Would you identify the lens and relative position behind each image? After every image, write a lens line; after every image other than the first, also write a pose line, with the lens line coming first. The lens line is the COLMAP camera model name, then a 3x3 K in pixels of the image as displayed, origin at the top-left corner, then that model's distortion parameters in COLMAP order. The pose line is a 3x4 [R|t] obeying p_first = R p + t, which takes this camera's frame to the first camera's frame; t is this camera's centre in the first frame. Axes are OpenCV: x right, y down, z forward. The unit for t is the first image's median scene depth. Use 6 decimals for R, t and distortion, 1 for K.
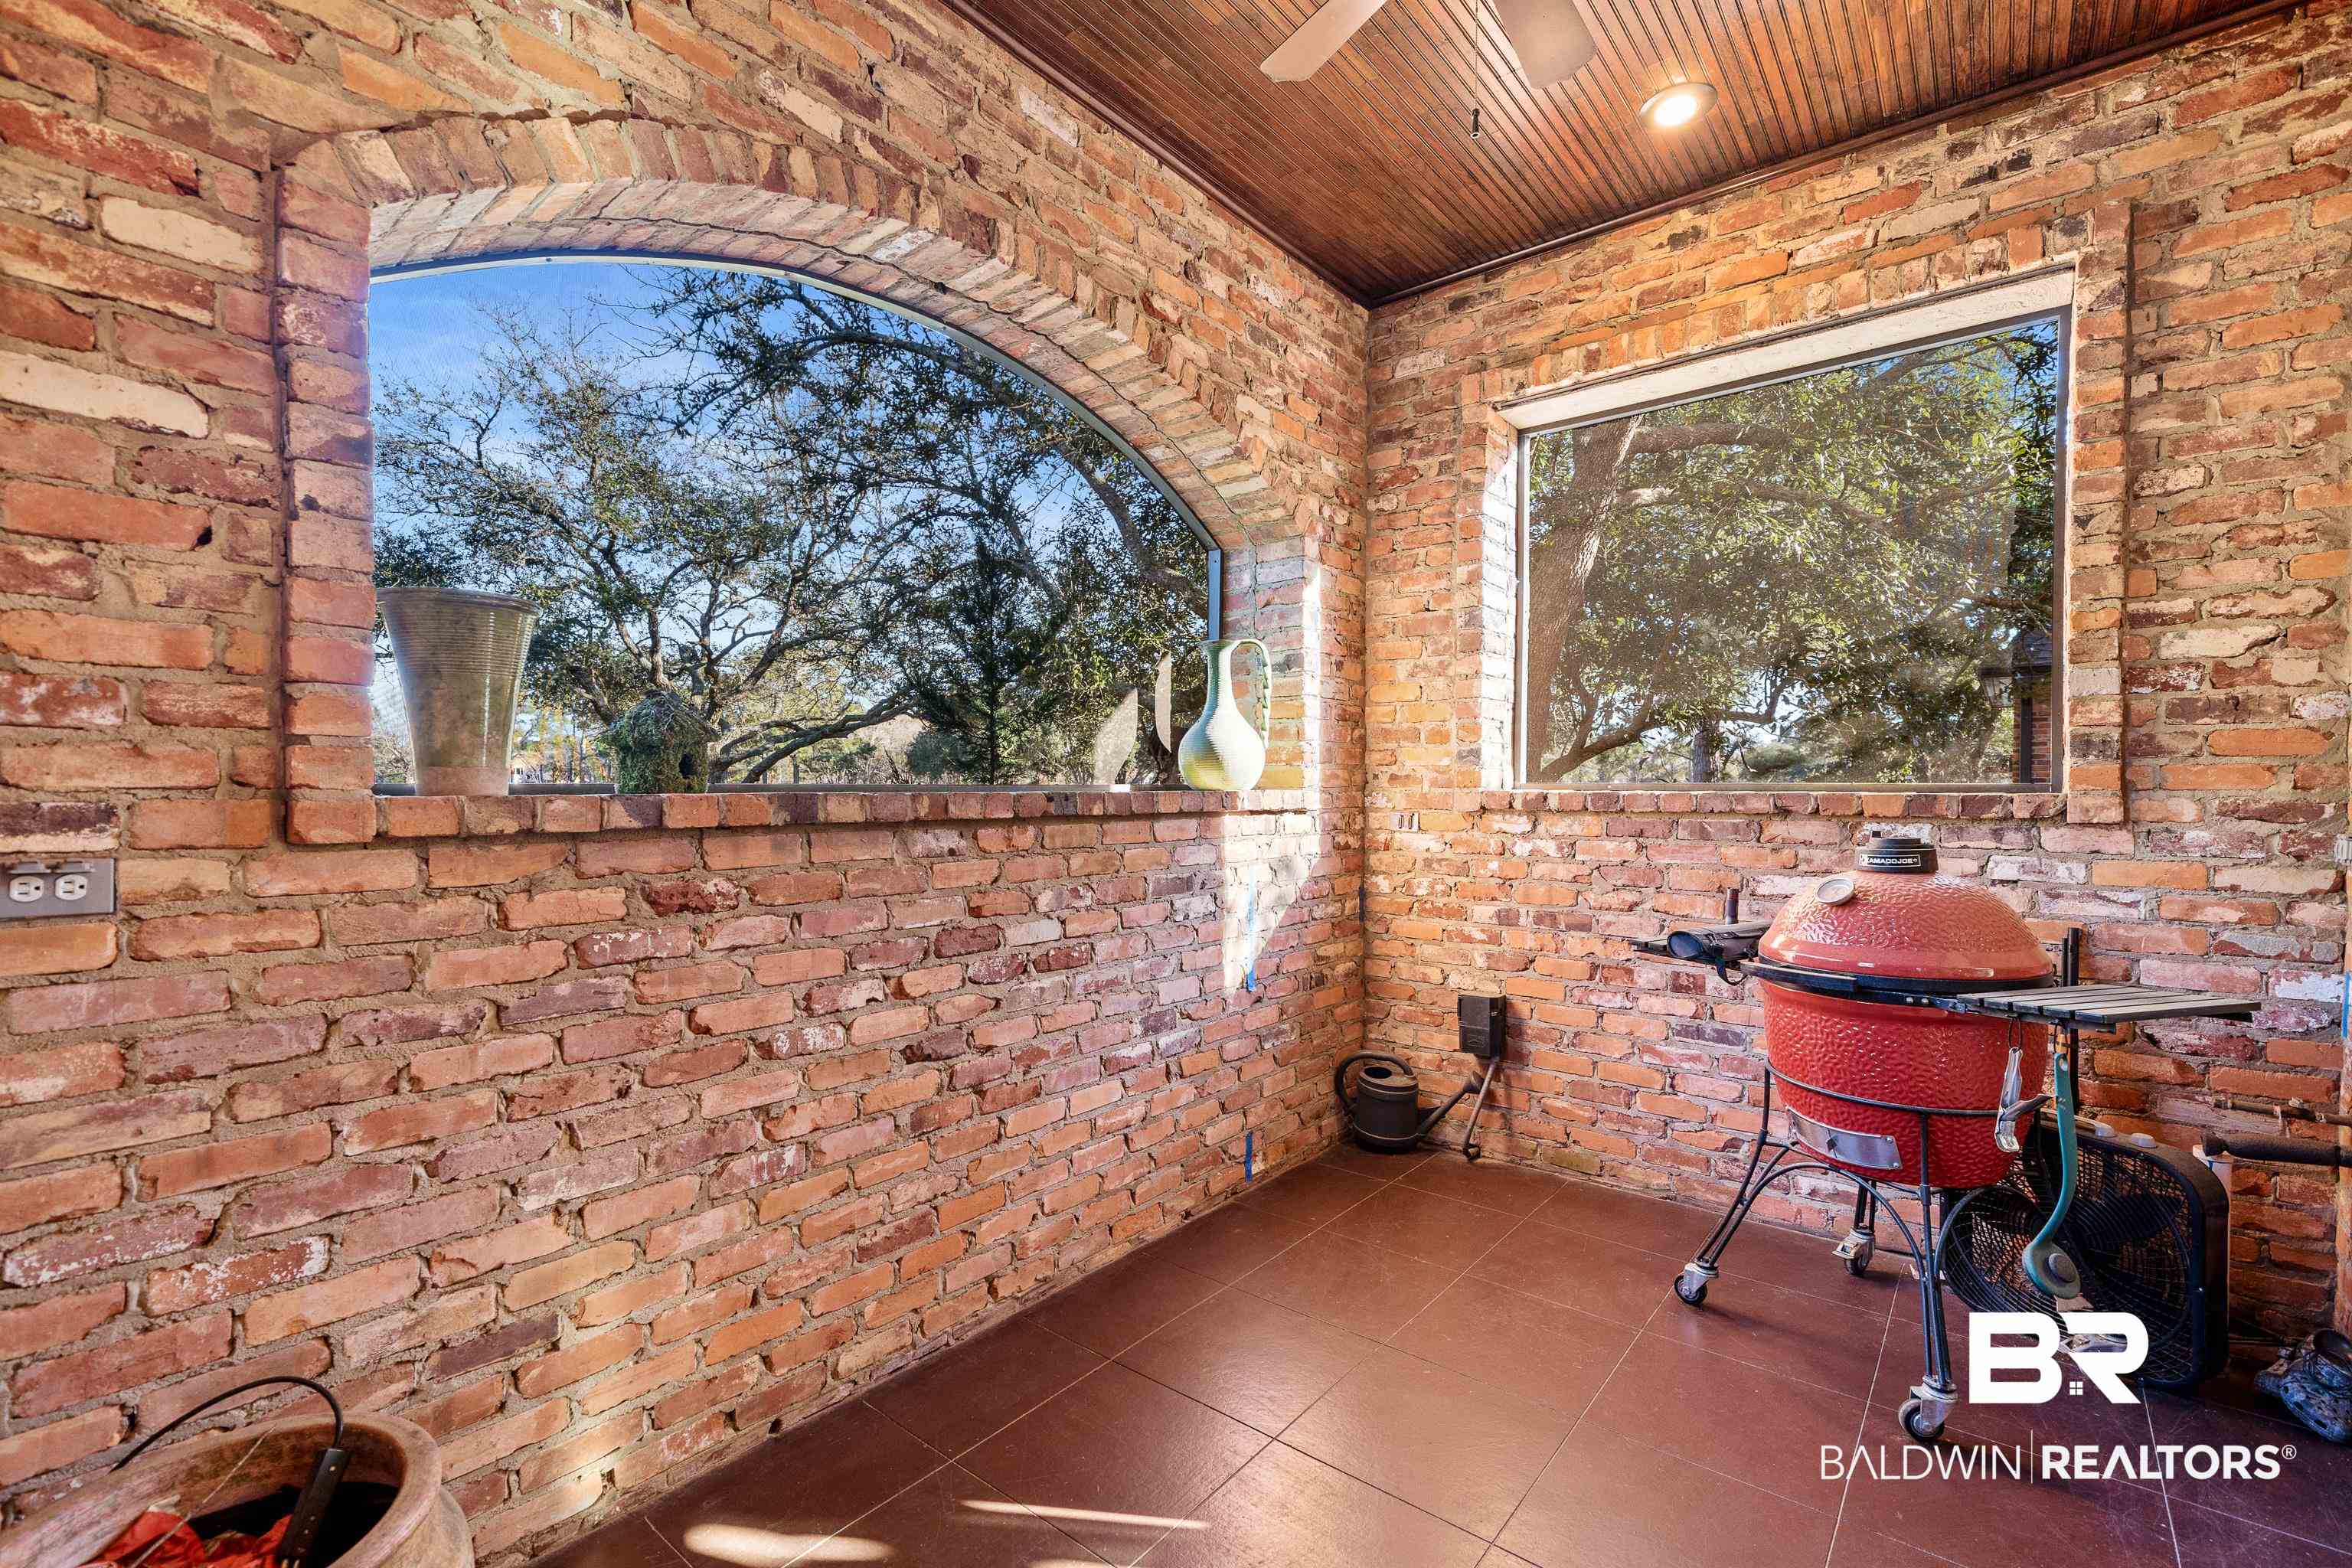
lens RADIAL K [[1019.3, 0, 1183.2], [0, 1019.3, 786.4], [0, 0, 1]] dist [-0.002995, -0.000053]
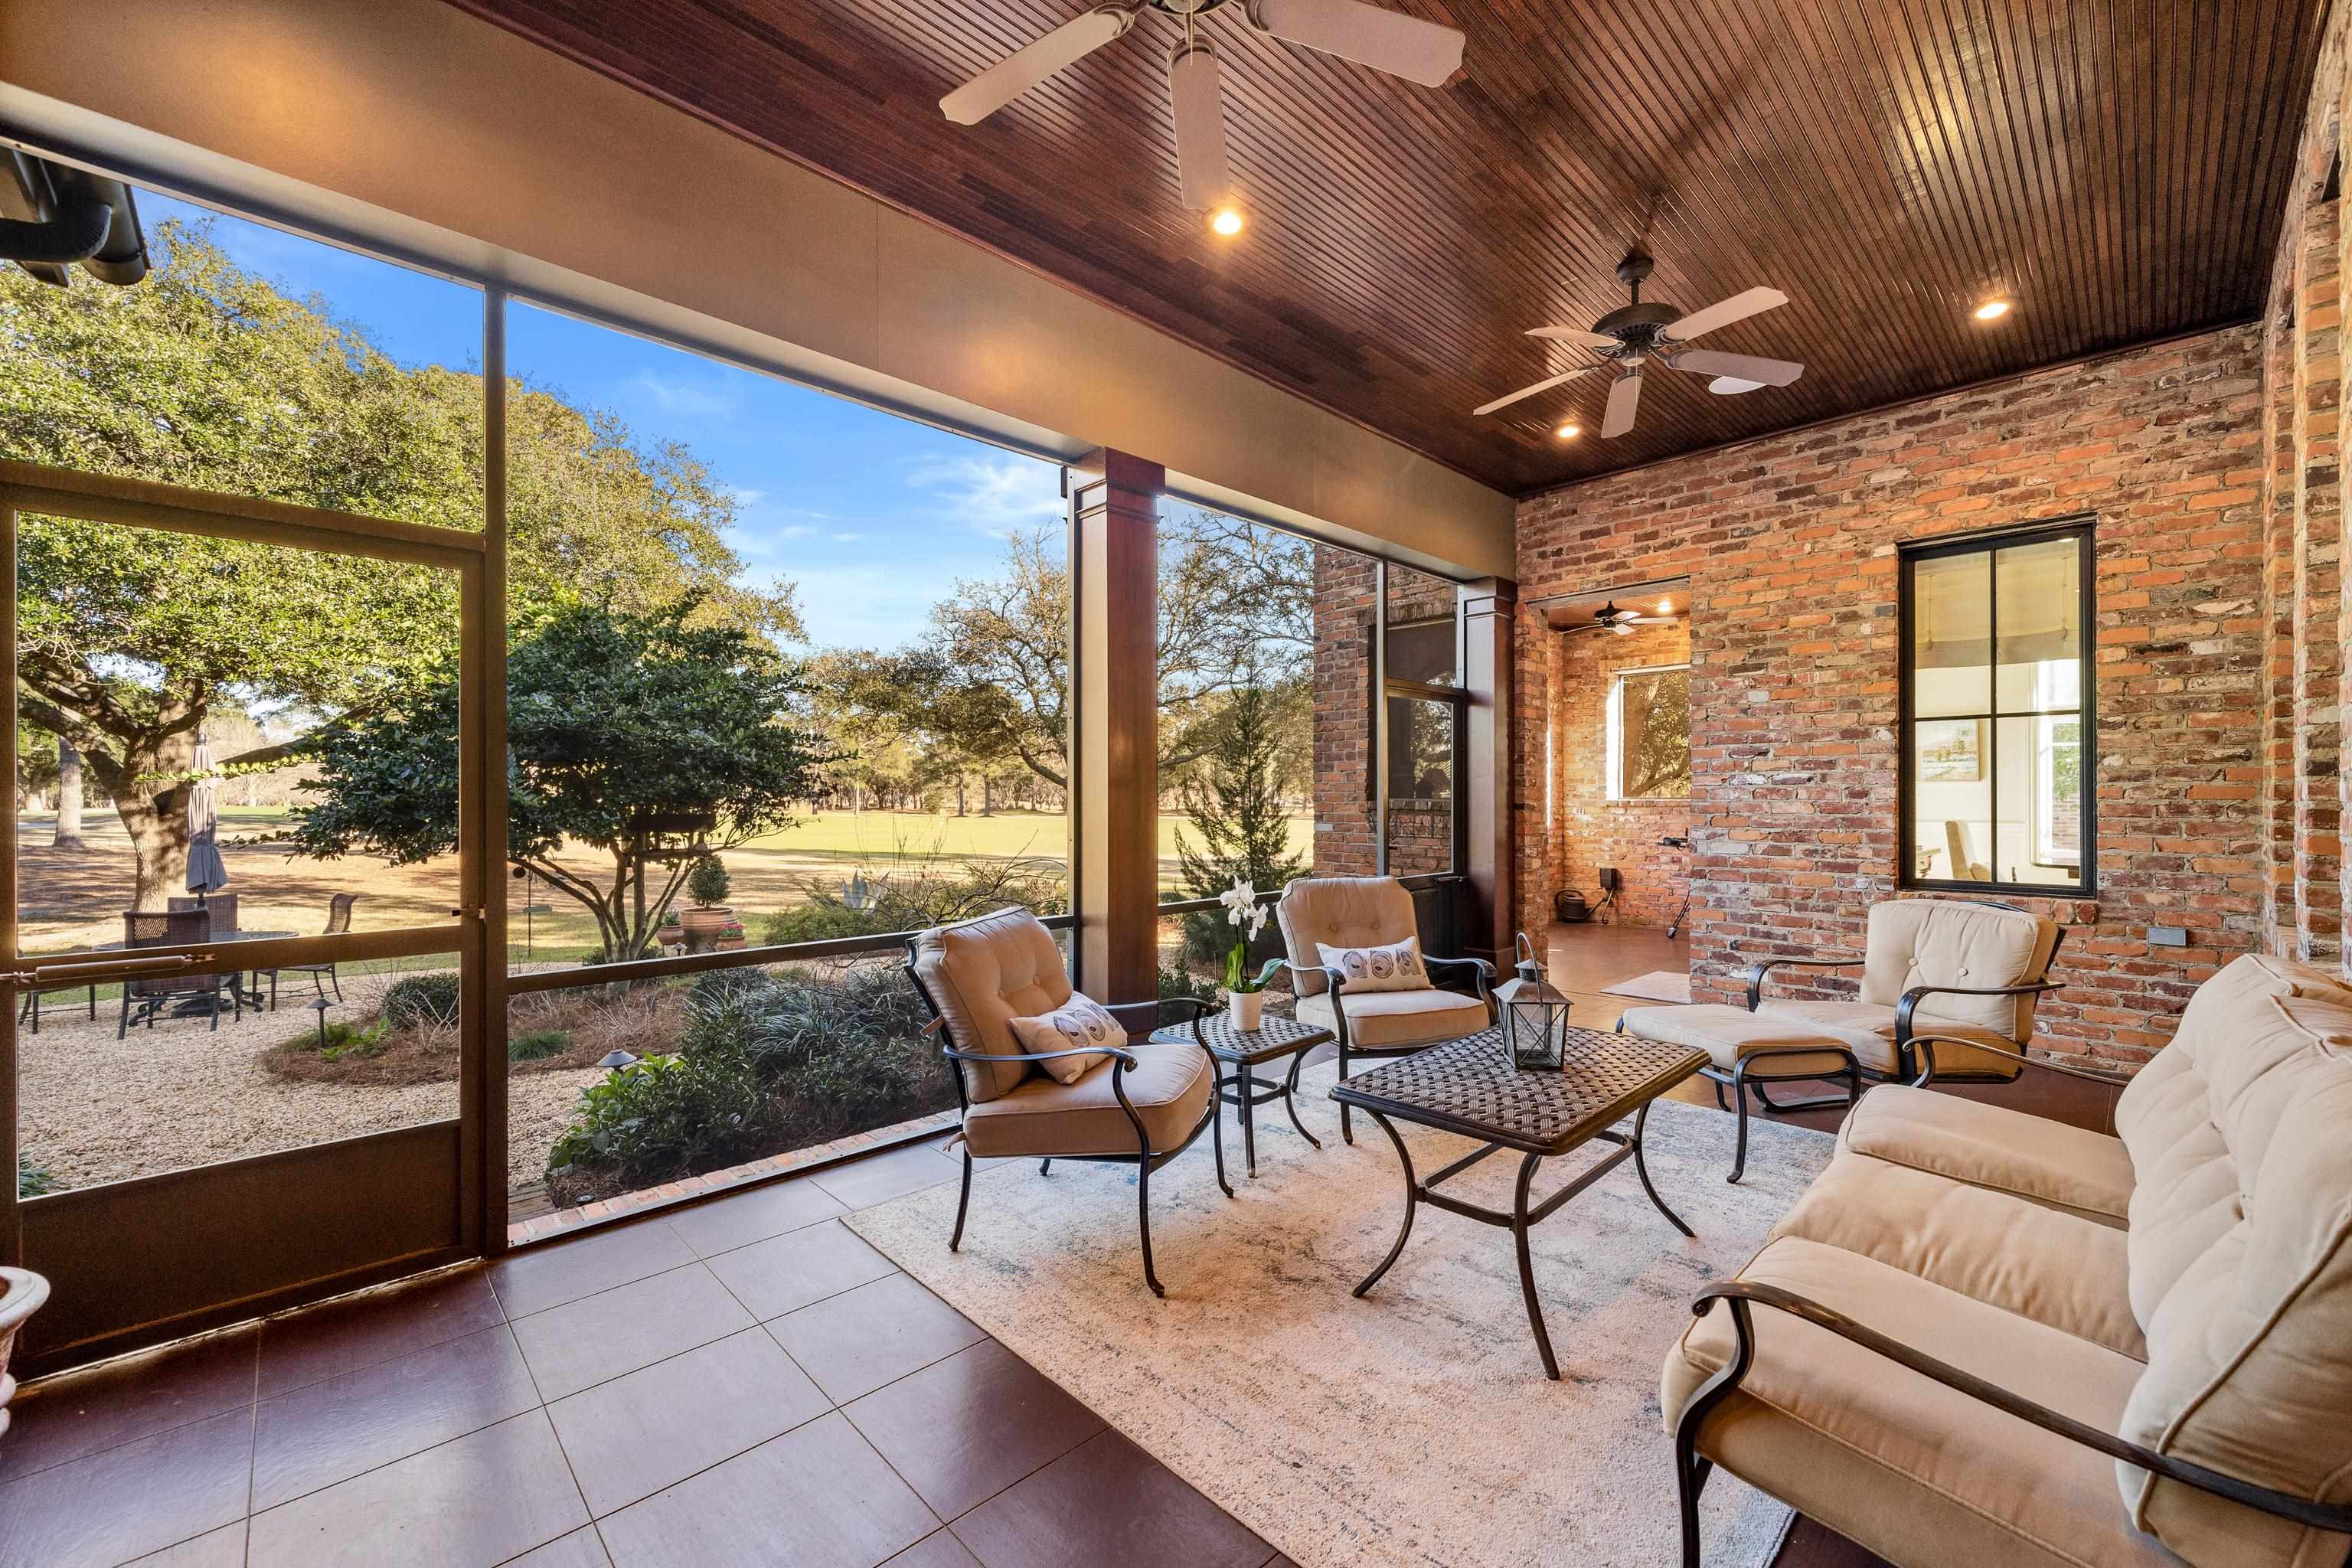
lens RADIAL K [[938.2, 0, 1166.5], [0, 938.2, 786.2], [0, 0, 1]] dist [-0.001461, -0.000369]
pose [[0.987734, -0.009439, -0.155858, -0.548816], [0.009649, 0.999953, 0.000586, -0.049136], [0.155845, -0.002083, 0.987779, -1.899219]]
